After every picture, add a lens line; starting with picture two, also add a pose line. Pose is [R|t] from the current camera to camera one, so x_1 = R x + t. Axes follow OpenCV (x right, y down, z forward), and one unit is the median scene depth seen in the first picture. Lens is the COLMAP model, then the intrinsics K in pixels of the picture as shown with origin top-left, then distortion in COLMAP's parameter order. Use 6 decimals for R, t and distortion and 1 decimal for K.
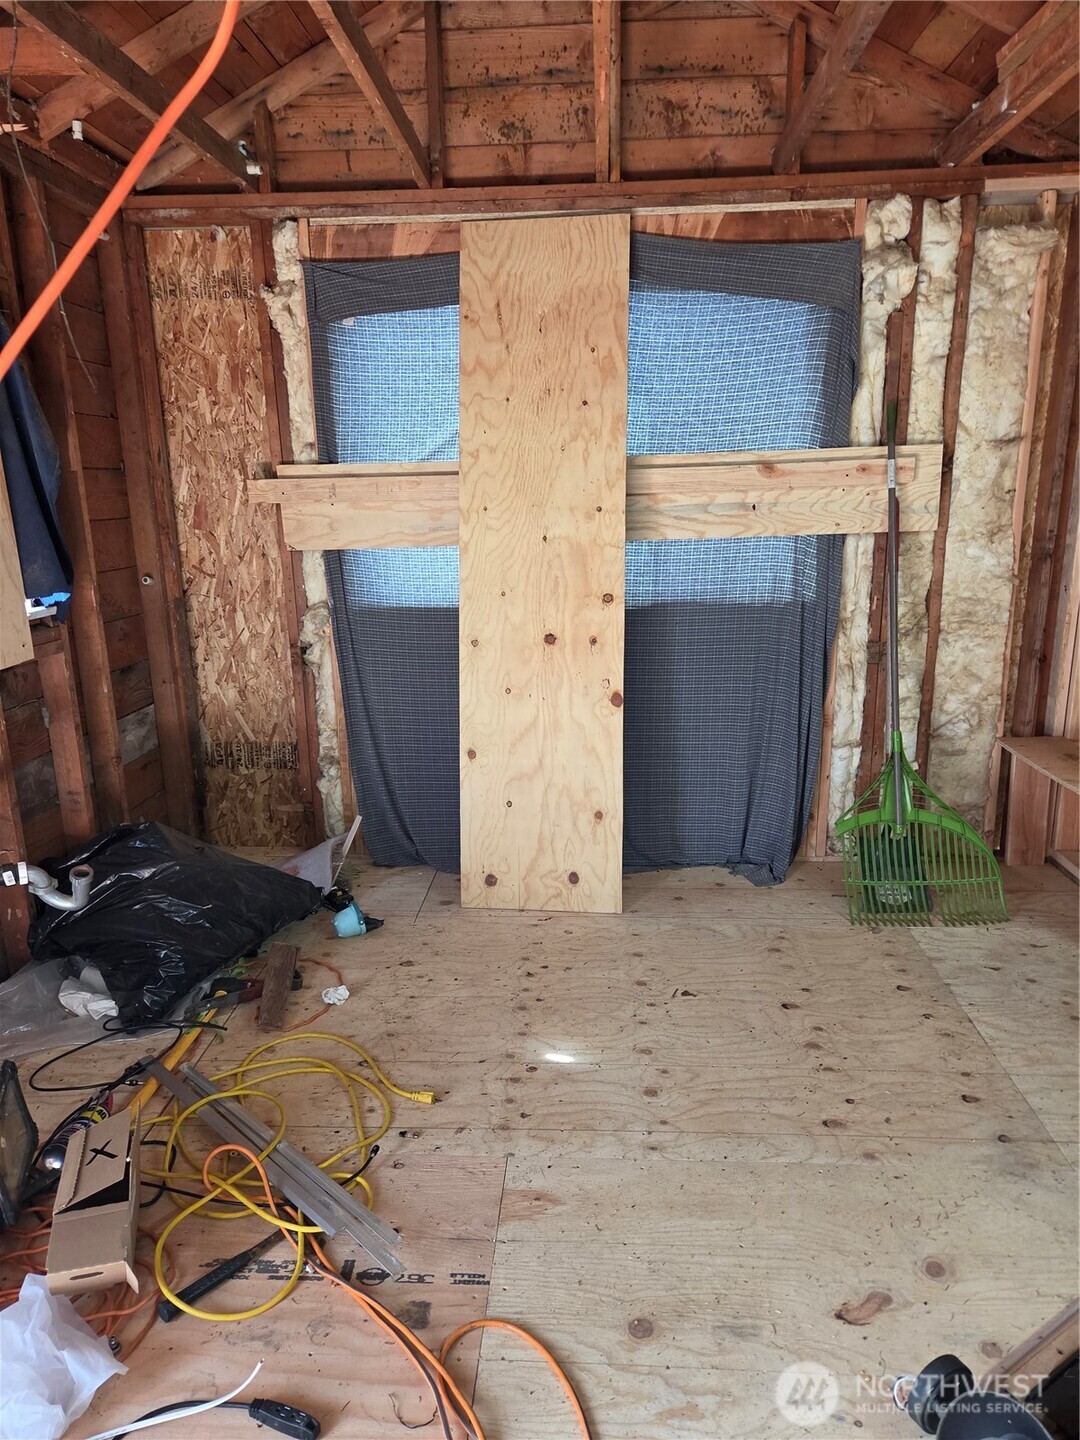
lens RADIAL K [[957.4, 0, 550.9], [0, 957.4, 731.9], [0, 0, 1]] dist [0.061313, -0.050930]
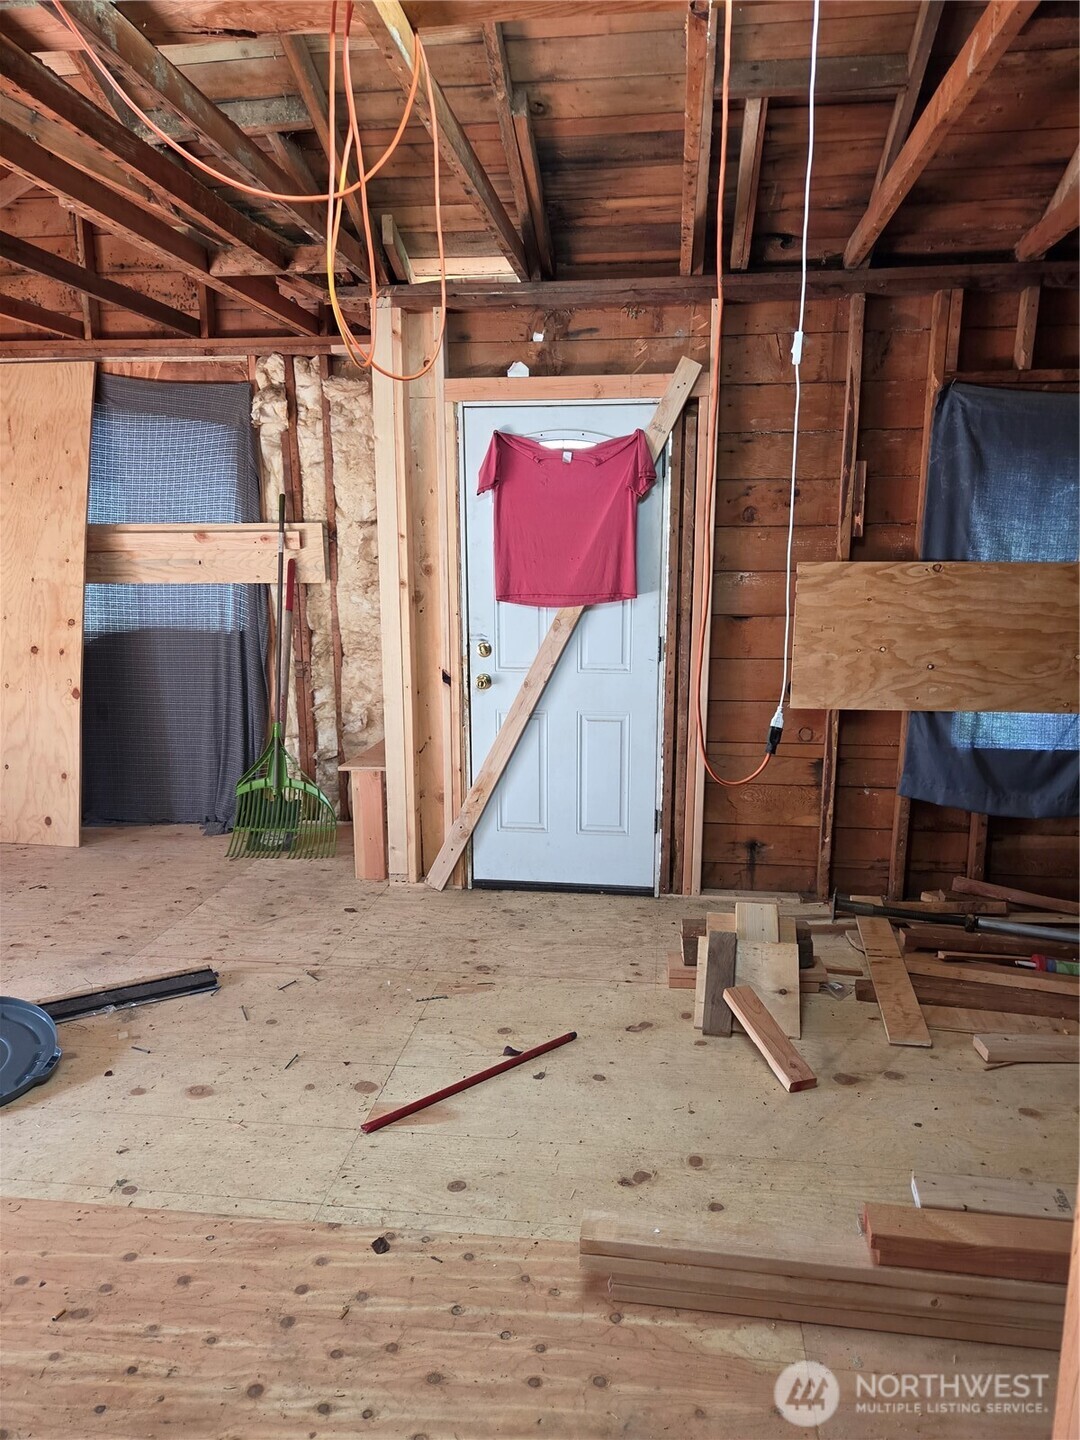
lens RADIAL K [[957.4, 0, 550.9], [0, 957.4, 731.9], [0, 0, 1]] dist [0.061313, -0.050930]
pose [[0.998164, 0.030334, -0.052432, 0.842423], [-0.032946, 0.998221, -0.049693, 0.070371], [0.050831, 0.051329, 0.997387, -0.387134]]
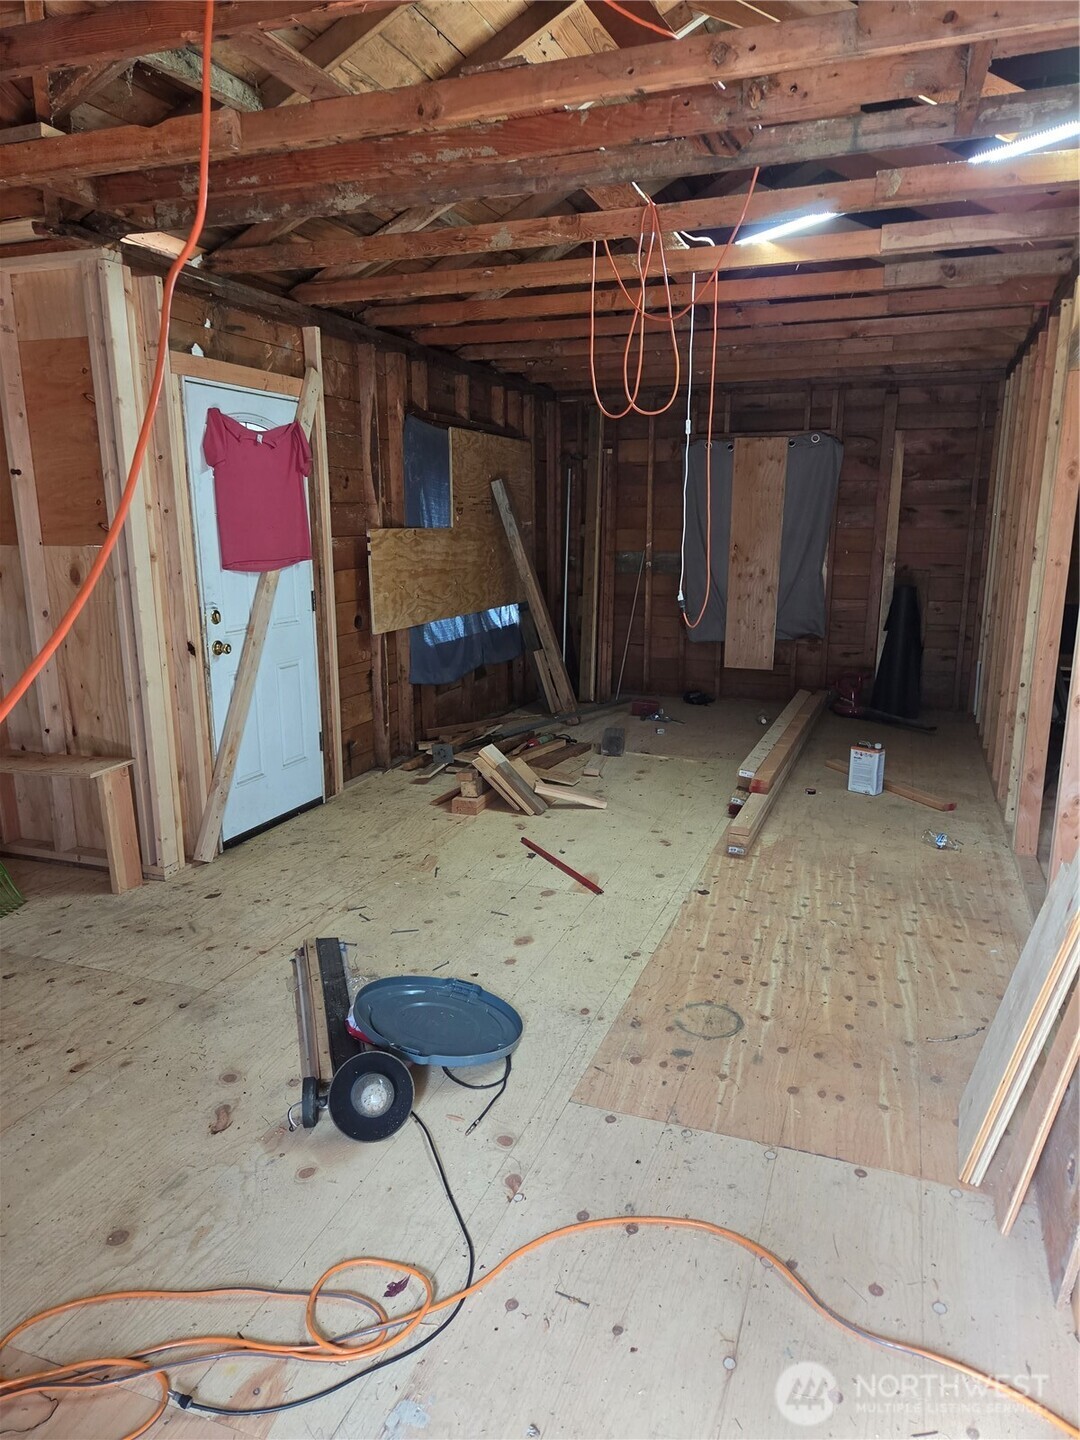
lens RADIAL K [[957.4, 0, 550.9], [0, 957.4, 731.9], [0, 0, 1]] dist [0.061313, -0.050930]
pose [[0.284370, -0.191316, 0.939432, -0.387142], [0.232396, 0.964418, 0.126058, -0.001023], [-0.930121, 0.182473, 0.318713, 0.014781]]
